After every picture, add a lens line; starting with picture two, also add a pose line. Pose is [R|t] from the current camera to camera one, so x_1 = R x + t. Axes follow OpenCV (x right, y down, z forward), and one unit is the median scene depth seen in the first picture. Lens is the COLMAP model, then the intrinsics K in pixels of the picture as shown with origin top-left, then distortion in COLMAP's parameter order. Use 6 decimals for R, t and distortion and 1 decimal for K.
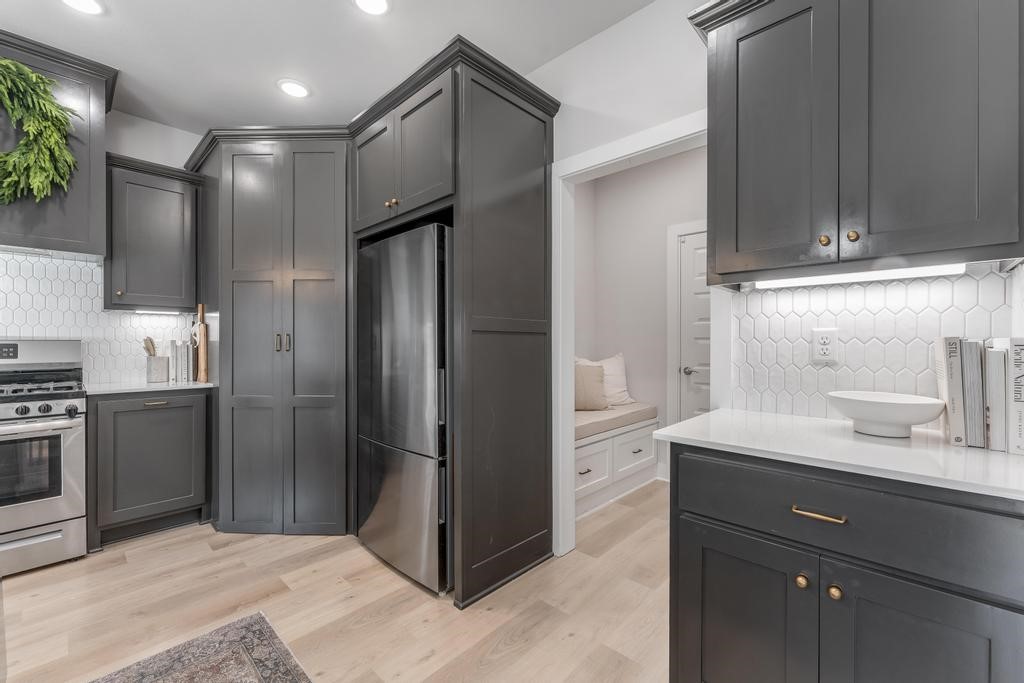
lens RADIAL K [[422.1, 0, 513.9], [0, 422.1, 343.5], [0, 0, 1]] dist [0.001399, 0.000092]
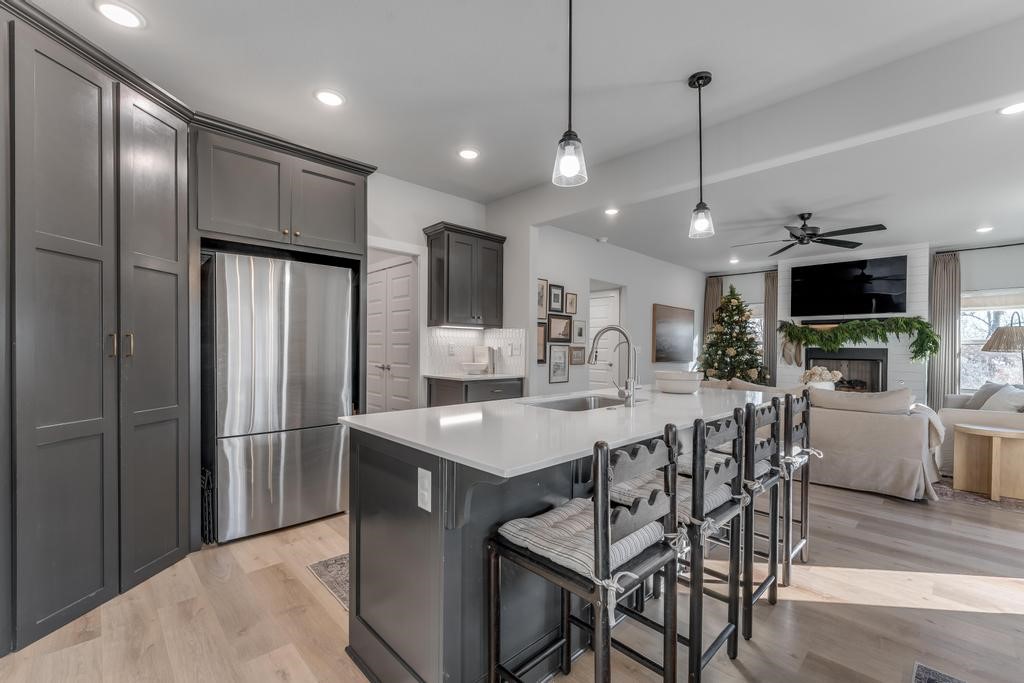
lens RADIAL K [[431.3, 0, 516.8], [0, 431.3, 354.2], [0, 0, 1]] dist [-0.000836, -0.000107]
pose [[0.041245, -0.014564, 0.999043, -1.449496], [-0.003741, 0.999885, 0.014730, -0.000888], [-0.999142, -0.004345, 0.041186, 0.277869]]
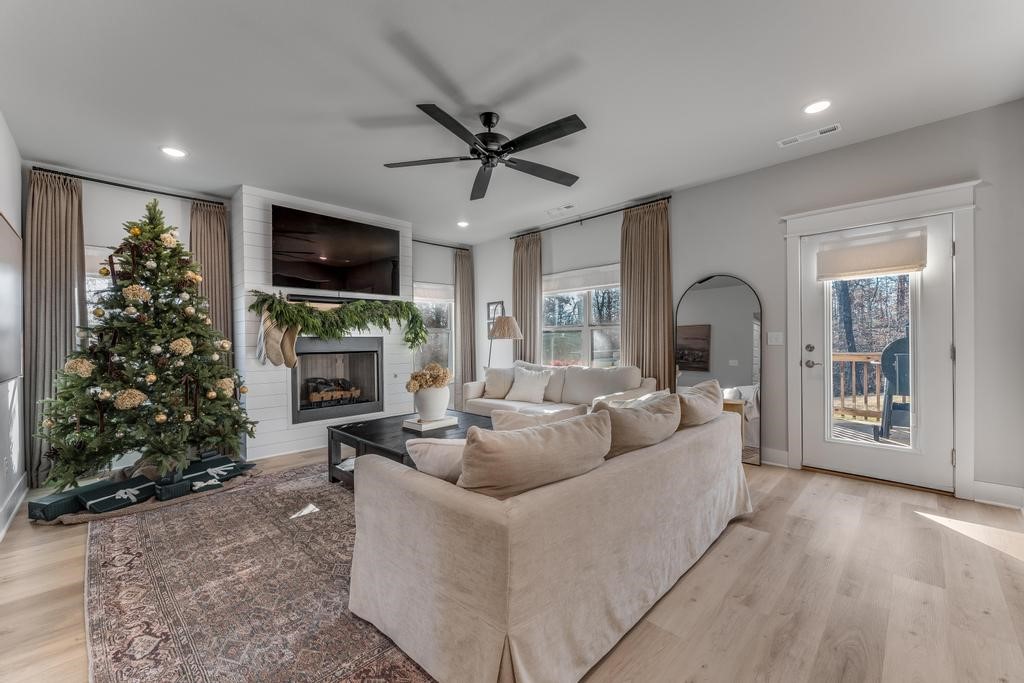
lens RADIAL K [[409.5, 0, 514.8], [0, 409.5, 340.0], [0, 0, 1]] dist [-0.000121, -0.000166]
pose [[-0.999525, 0.010453, 0.028996, 0.670896], [0.010661, 0.999919, 0.007018, 0.001119], [-0.028921, 0.007324, -0.999555, 0.191952]]
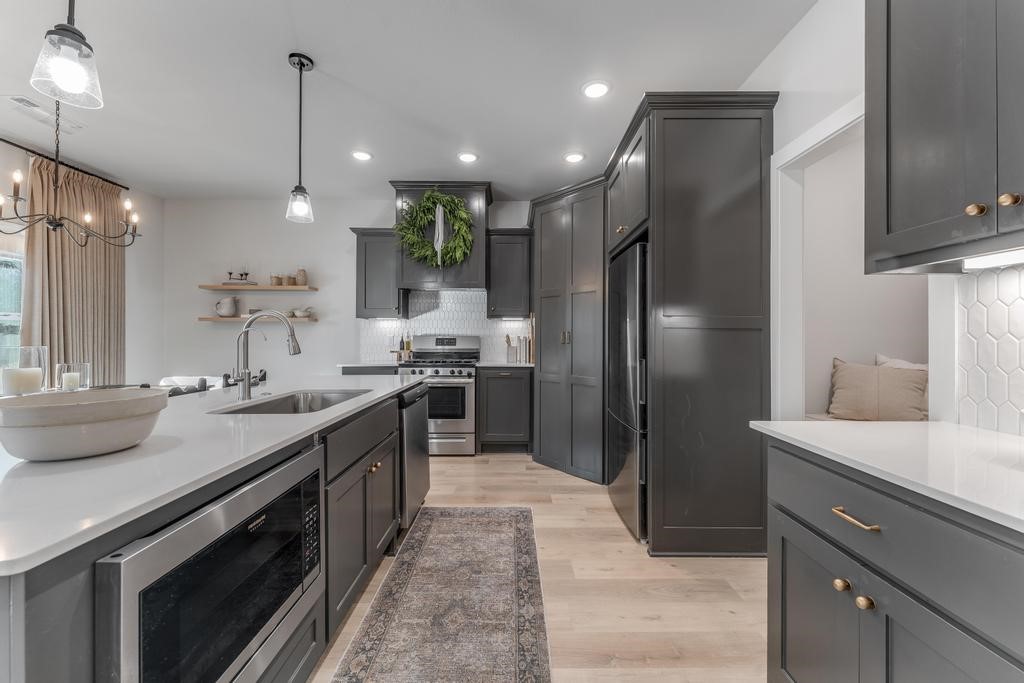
lens RADIAL K [[408.0, 0, 513.7], [0, 408.0, 335.5], [0, 0, 1]] dist [-0.000374, -0.000116]
pose [[0.687228, -0.001502, -0.726440, 0.373128], [-0.005940, 0.999953, -0.007687, 0.001705], [0.726418, 0.009597, 0.687187, -0.084285]]
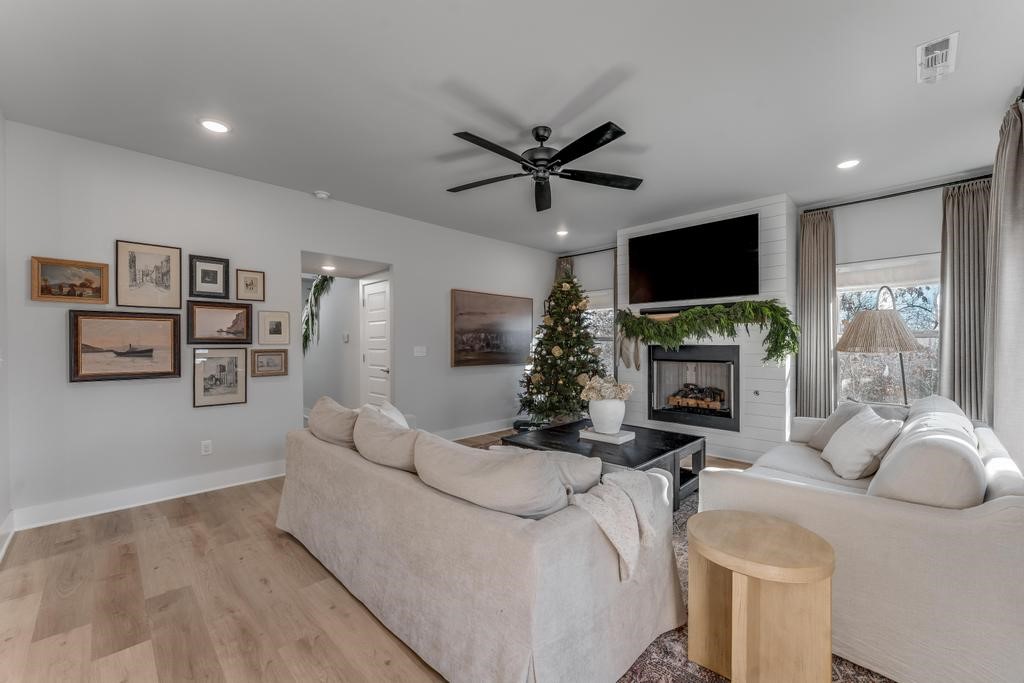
lens RADIAL K [[408.0, 0, 511.8], [0, 408.0, 347.4], [0, 0, 1]] dist [-0.001601, -0.000174]
pose [[0.029137, -0.009278, 0.999532, -0.478408], [0.009275, 0.999916, 0.009011, -0.023737], [-0.999532, 0.009009, 0.029221, -1.014999]]
